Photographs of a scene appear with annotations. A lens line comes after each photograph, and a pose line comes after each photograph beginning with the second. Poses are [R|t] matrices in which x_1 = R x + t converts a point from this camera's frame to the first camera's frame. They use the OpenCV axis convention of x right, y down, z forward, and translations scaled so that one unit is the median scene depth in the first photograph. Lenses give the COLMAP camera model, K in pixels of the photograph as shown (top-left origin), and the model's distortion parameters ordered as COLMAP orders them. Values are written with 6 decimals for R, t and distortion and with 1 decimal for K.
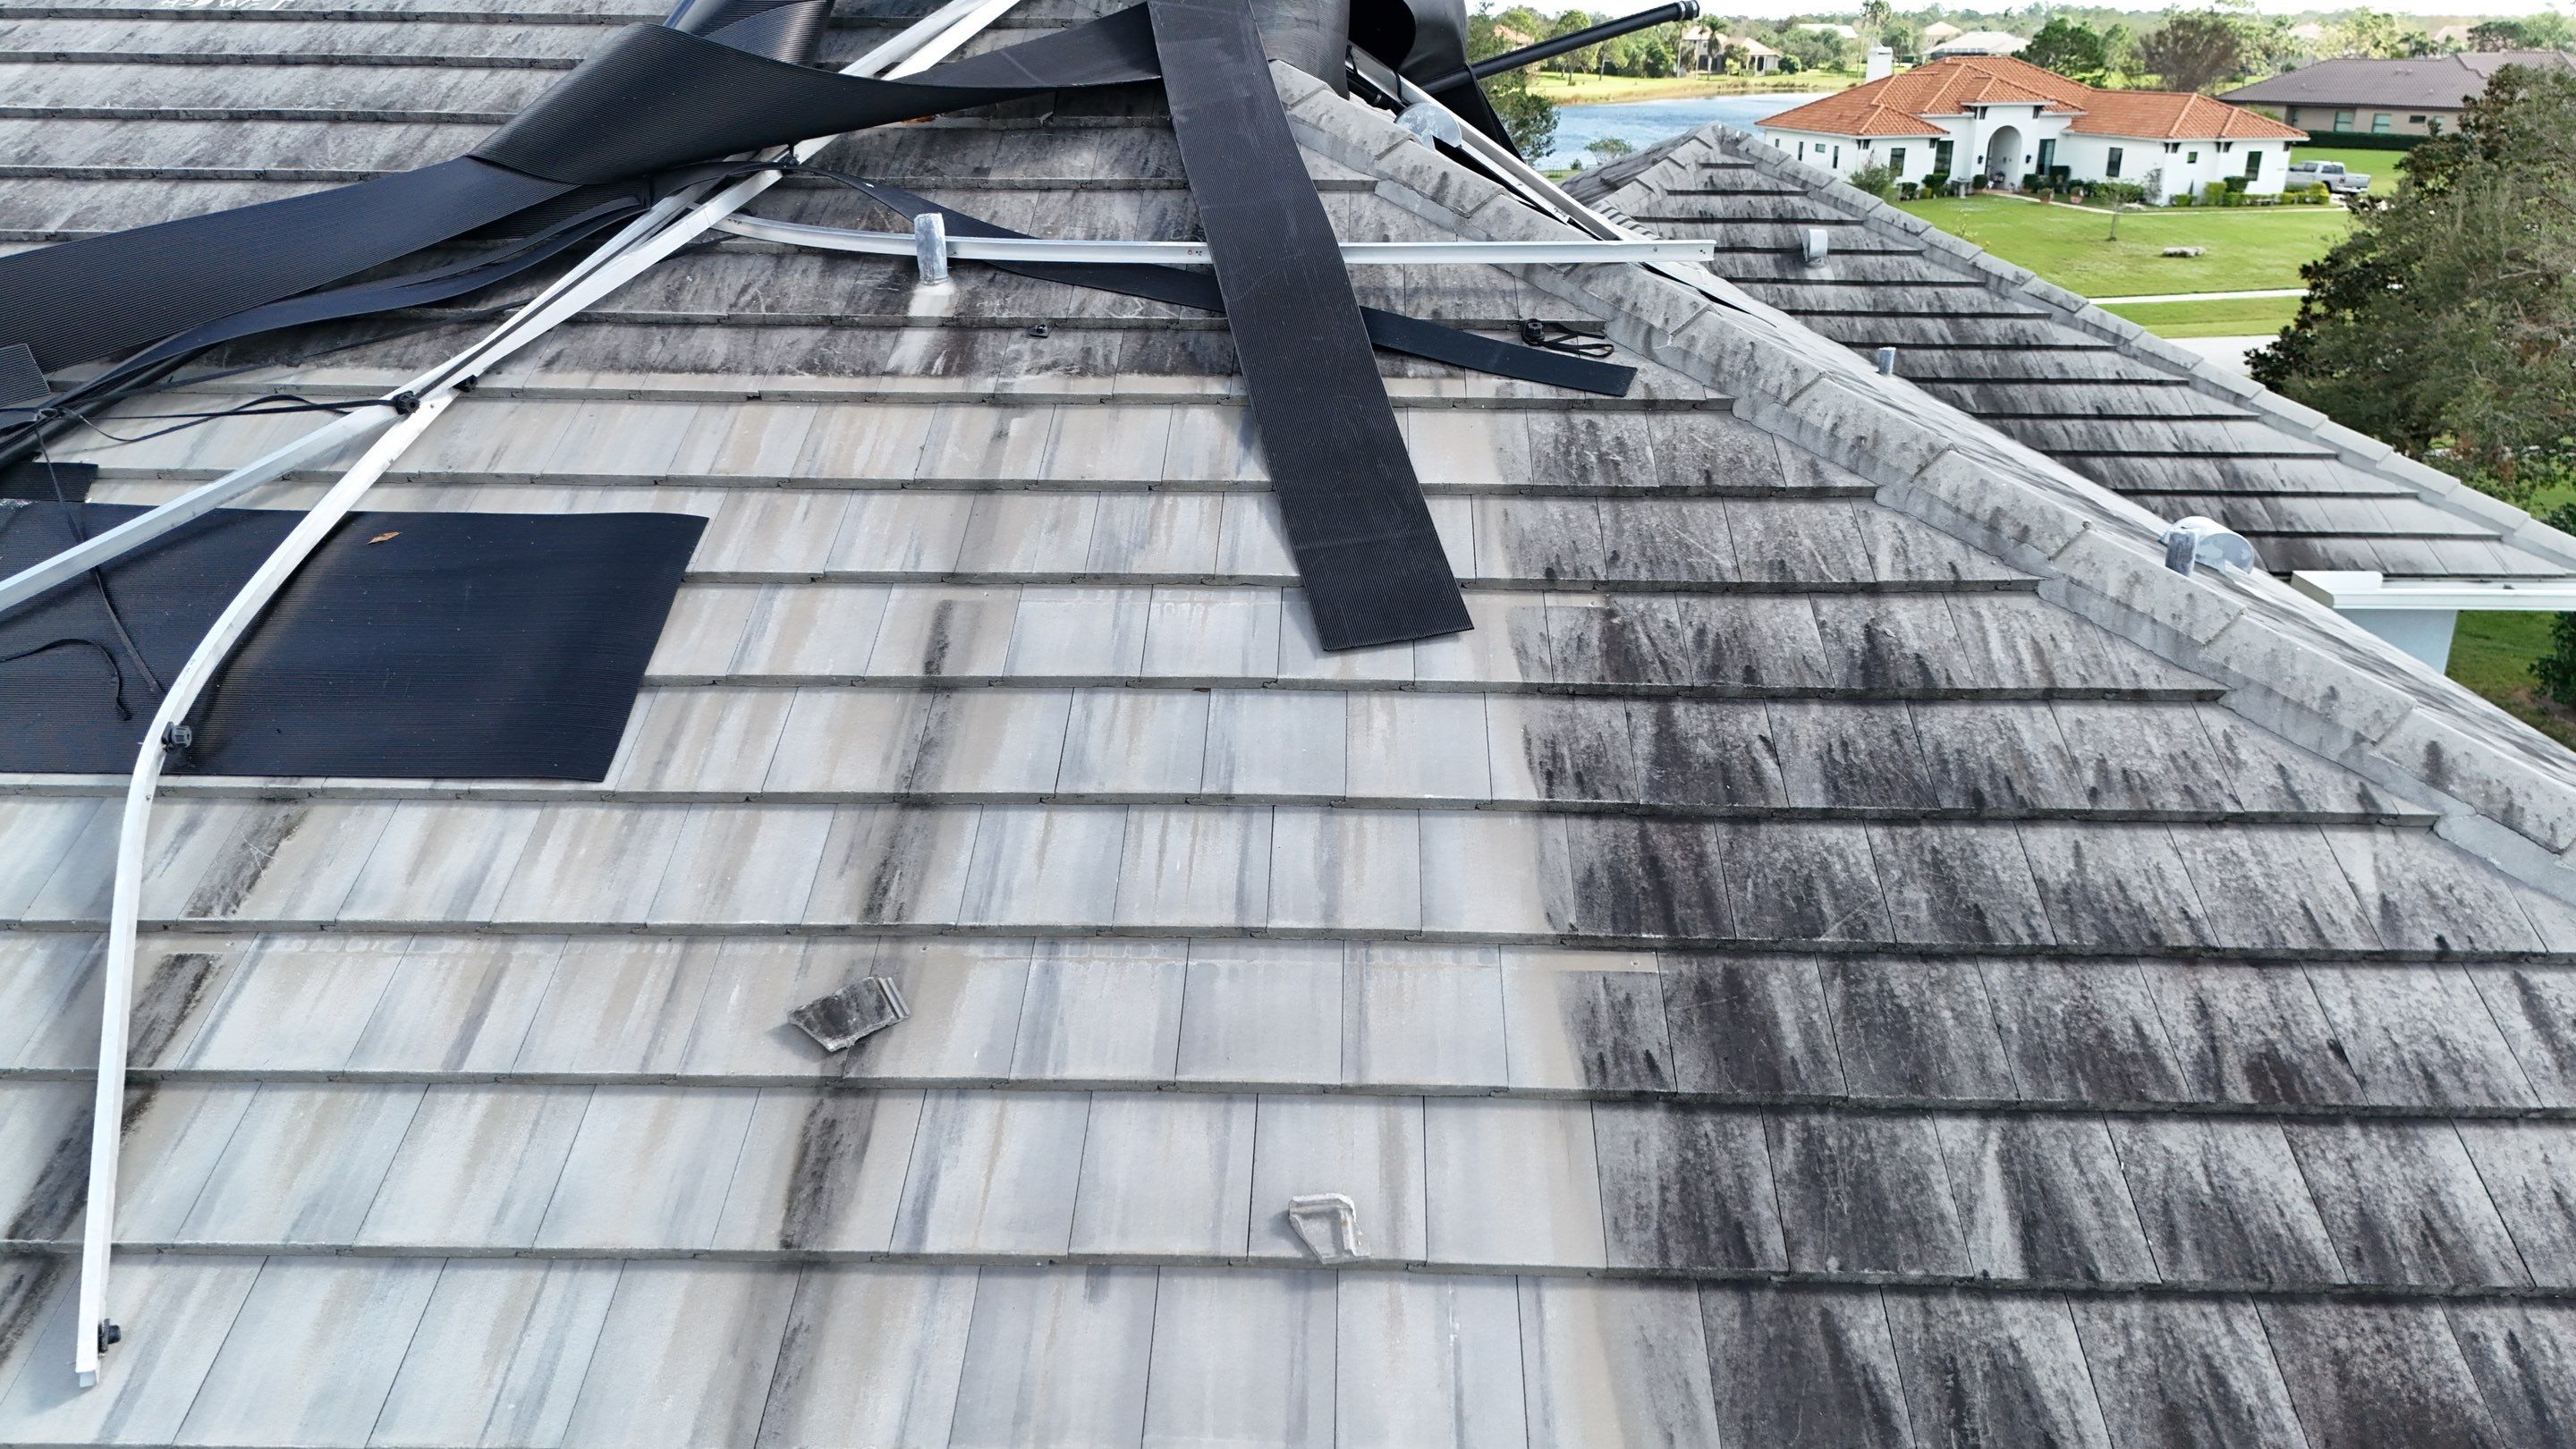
lens RADIAL K [[1894.5, 0, 1331.1], [0, 1894.5, 734.0], [0, 0, 1]] dist [0.062992, -0.059869]
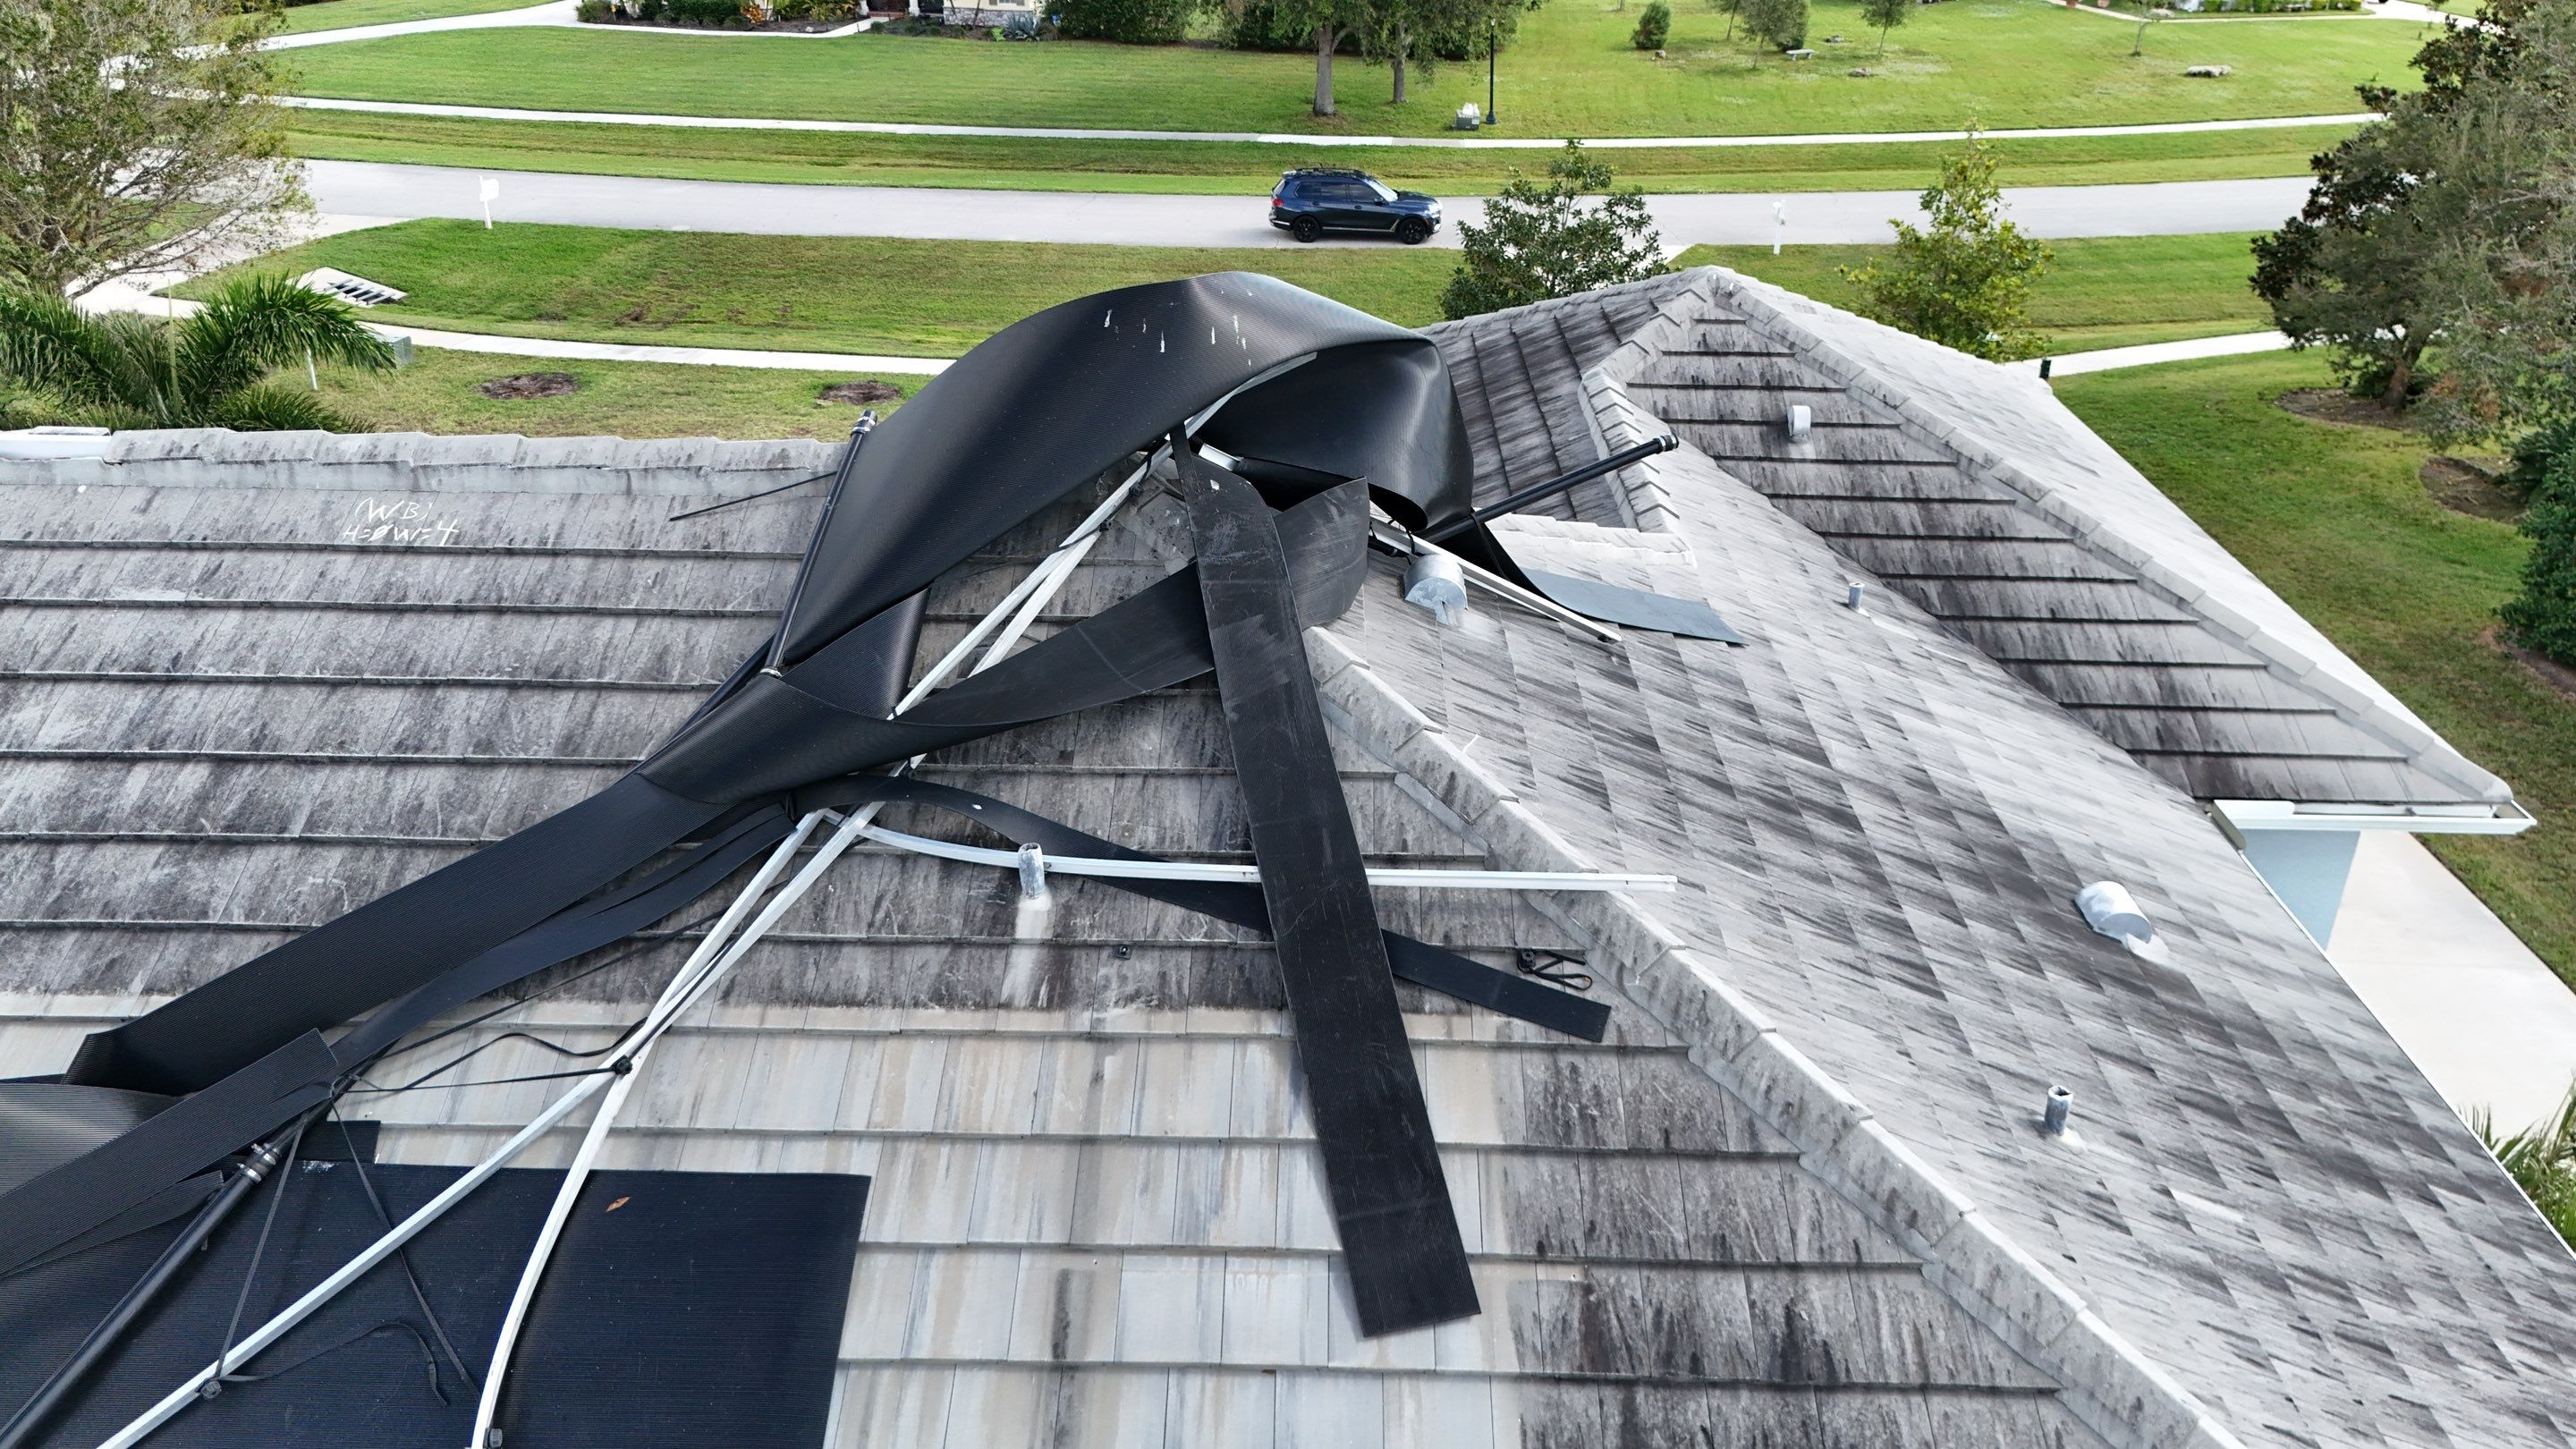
lens RADIAL K [[1894.5, 0, 1325.6], [0, 1894.5, 737.2], [0, 0, 1]] dist [0.062992, -0.059869]
pose [[0.999998, 0.000154, -0.001860, -0.021838], [0.000071, 0.992747, 0.120224, -0.498260], [0.001865, -0.120224, 0.992745, -0.190810]]
